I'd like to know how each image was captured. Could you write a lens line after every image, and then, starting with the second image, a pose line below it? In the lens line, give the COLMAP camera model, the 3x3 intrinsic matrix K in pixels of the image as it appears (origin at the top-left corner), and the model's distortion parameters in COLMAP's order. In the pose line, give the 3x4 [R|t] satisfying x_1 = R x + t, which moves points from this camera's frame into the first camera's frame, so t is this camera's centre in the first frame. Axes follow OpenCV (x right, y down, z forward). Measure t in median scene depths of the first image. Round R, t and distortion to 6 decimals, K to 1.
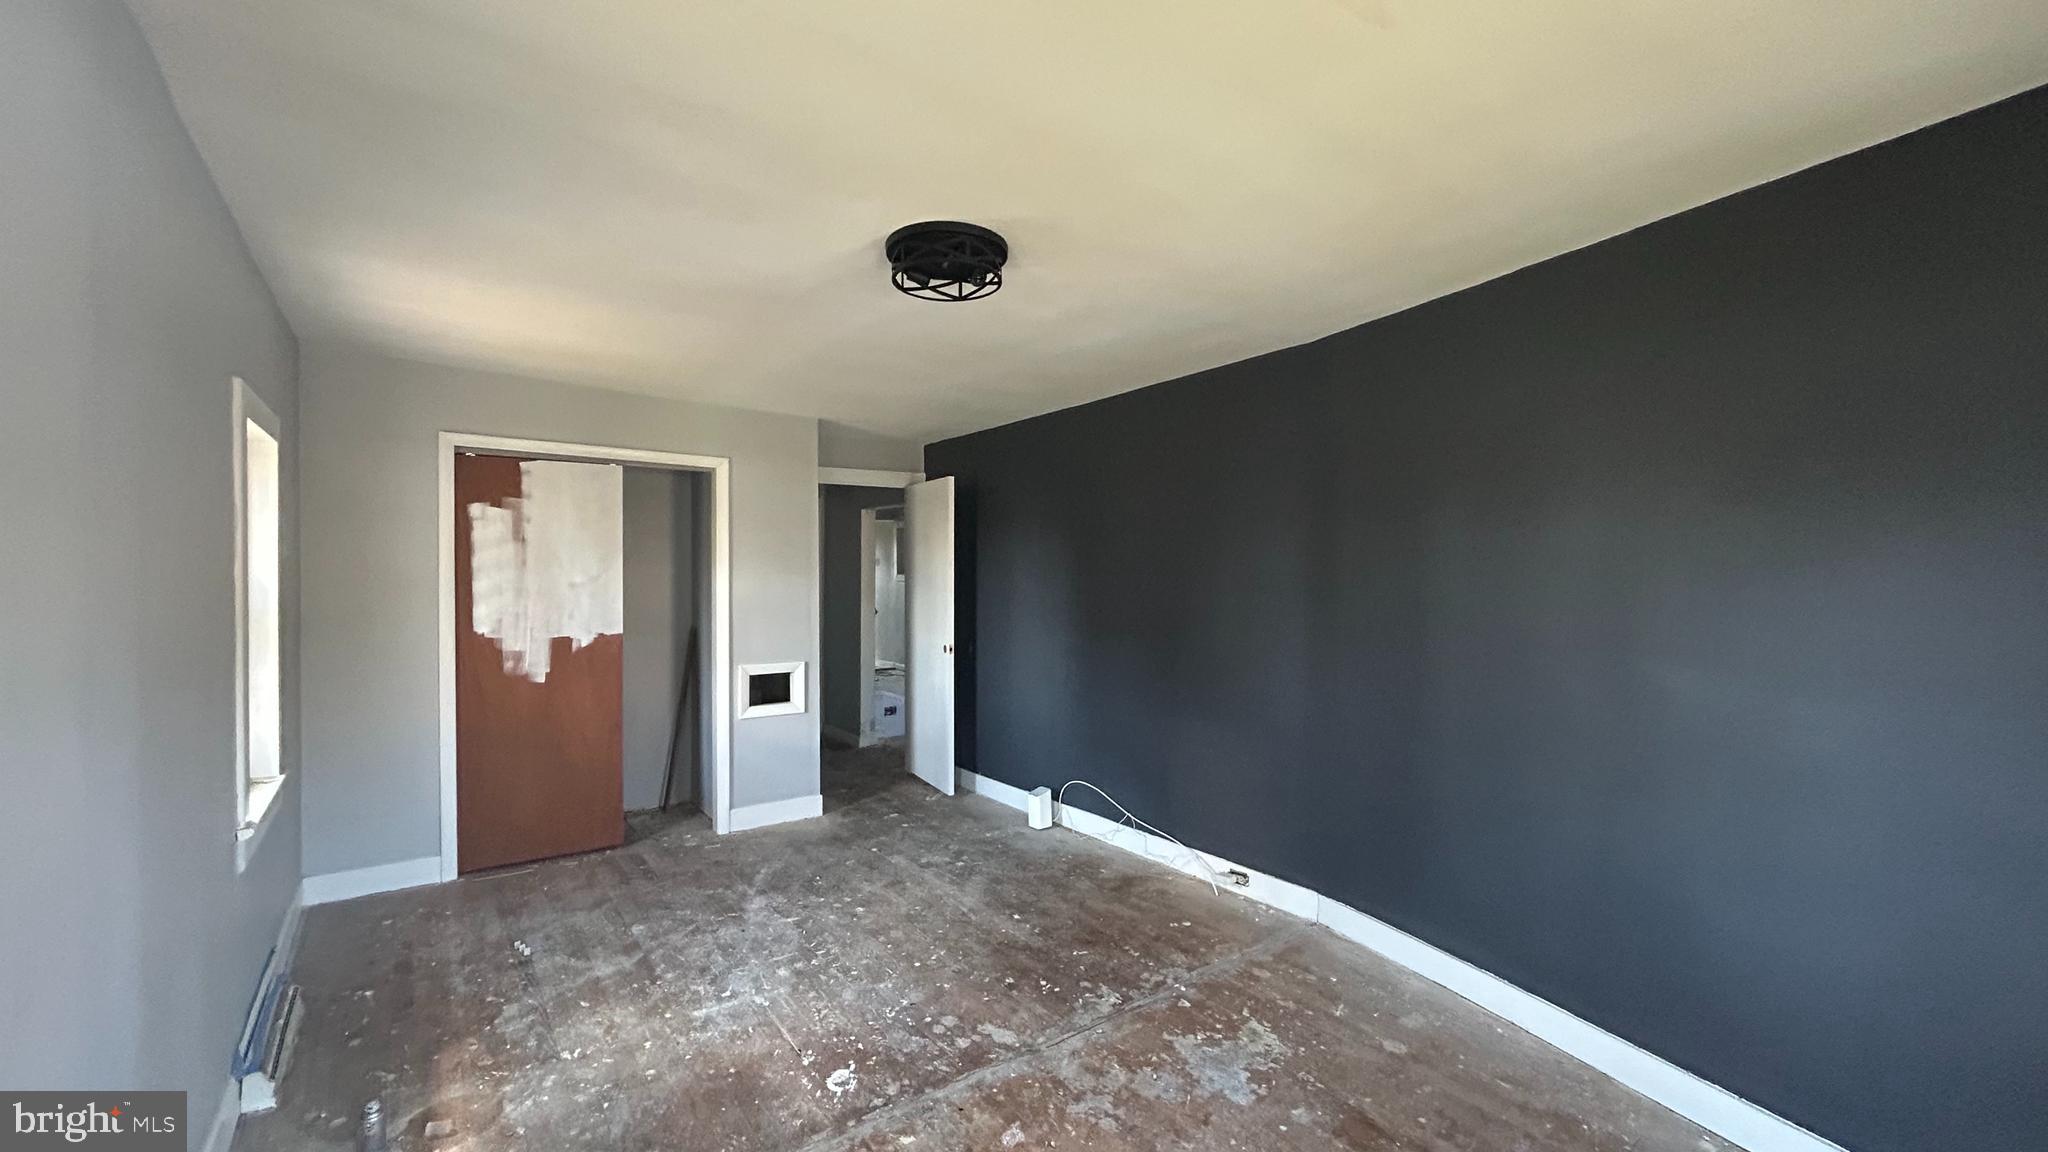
lens RADIAL K [[834.7, 0, 1023.6], [0, 834.7, 581.2], [0, 0, 1]] dist [0.011398, 0.001114]
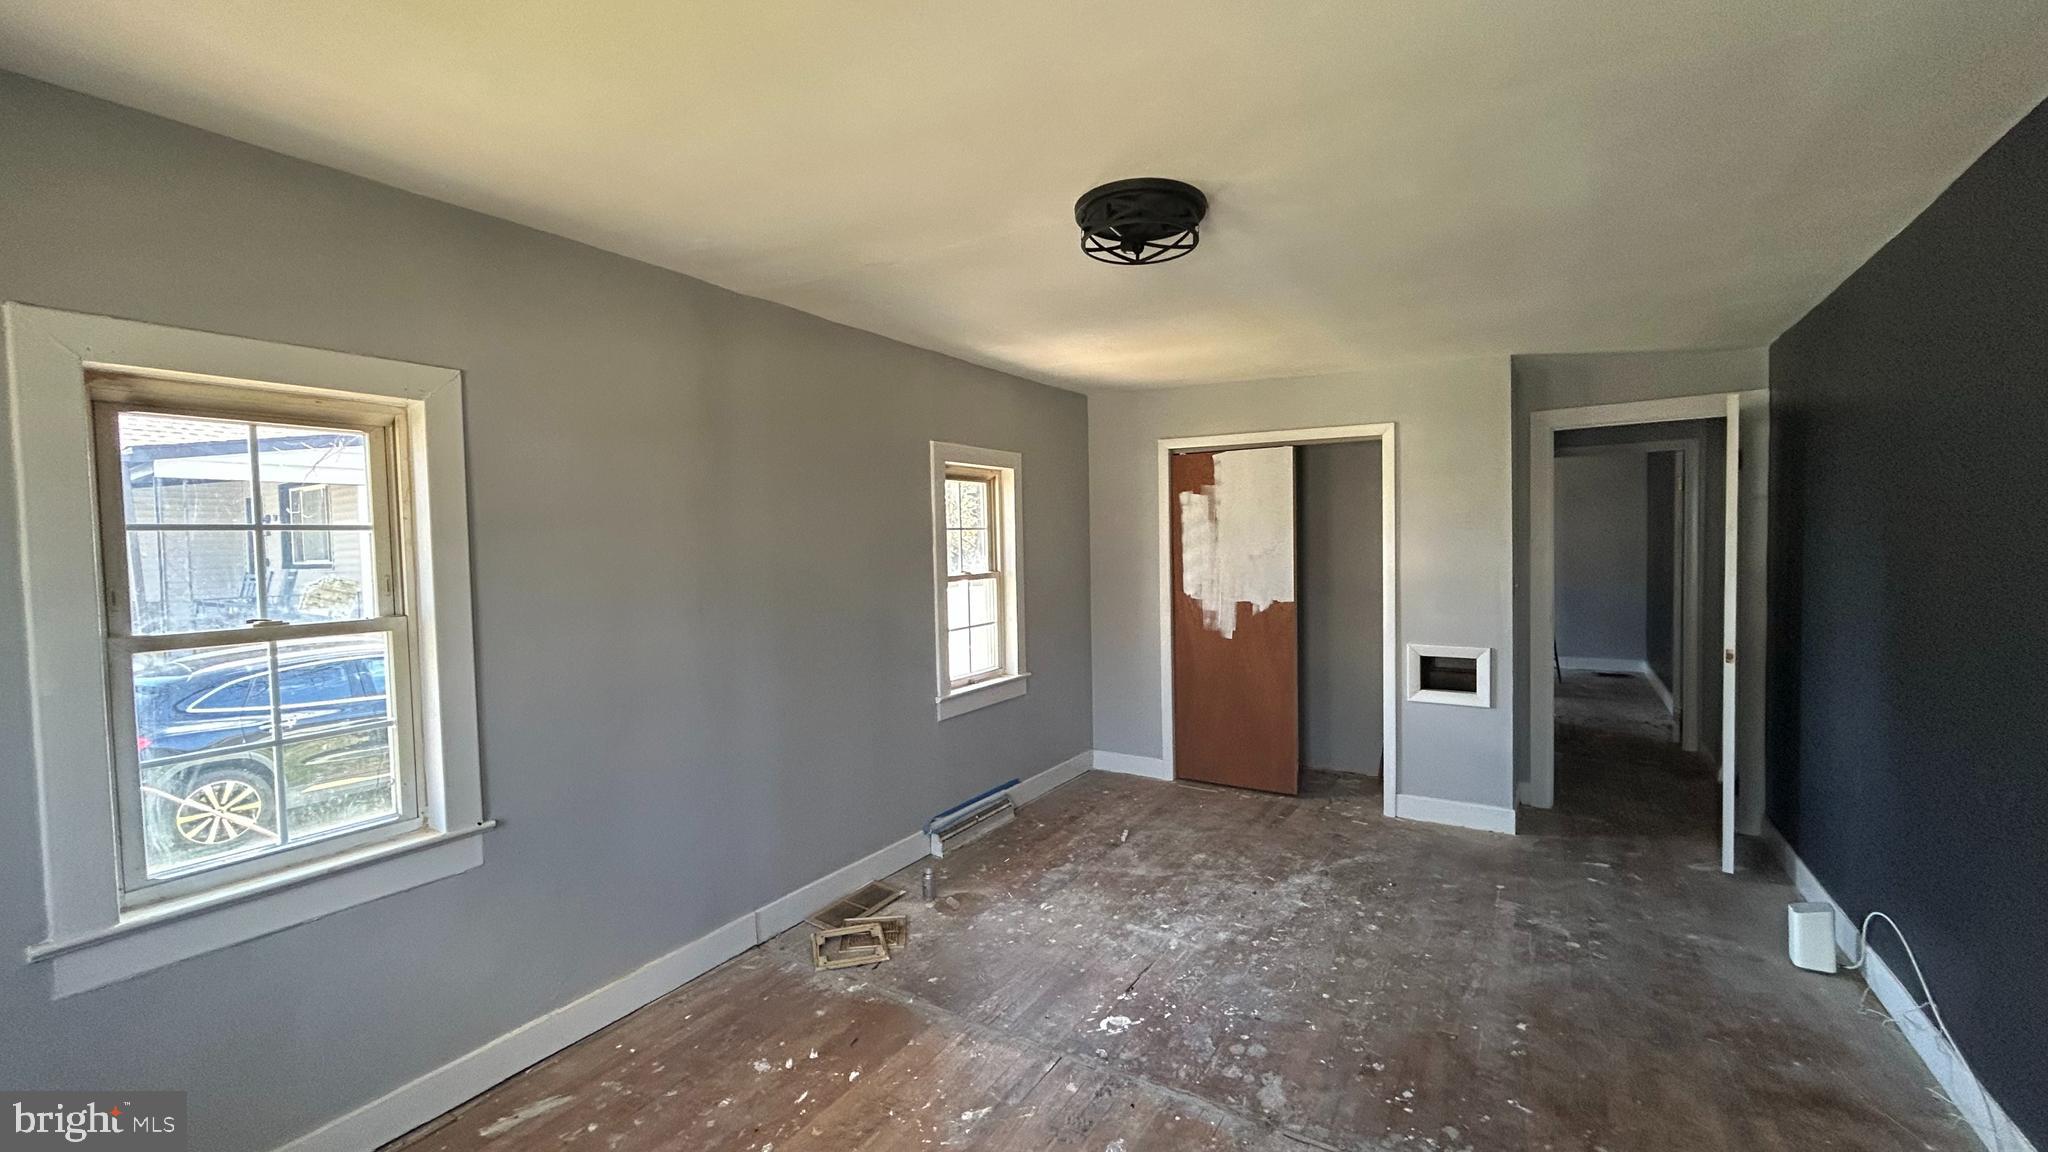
lens RADIAL K [[834.7, 0, 1021.9], [0, 834.7, 583.0], [0, 0, 1]] dist [0.011398, 0.001114]
pose [[0.365357, 0.036585, -0.930148, 0.438944], [0.005369, 0.999128, 0.041406, -0.009263], [0.930852, -0.020122, 0.364842, 0.310274]]
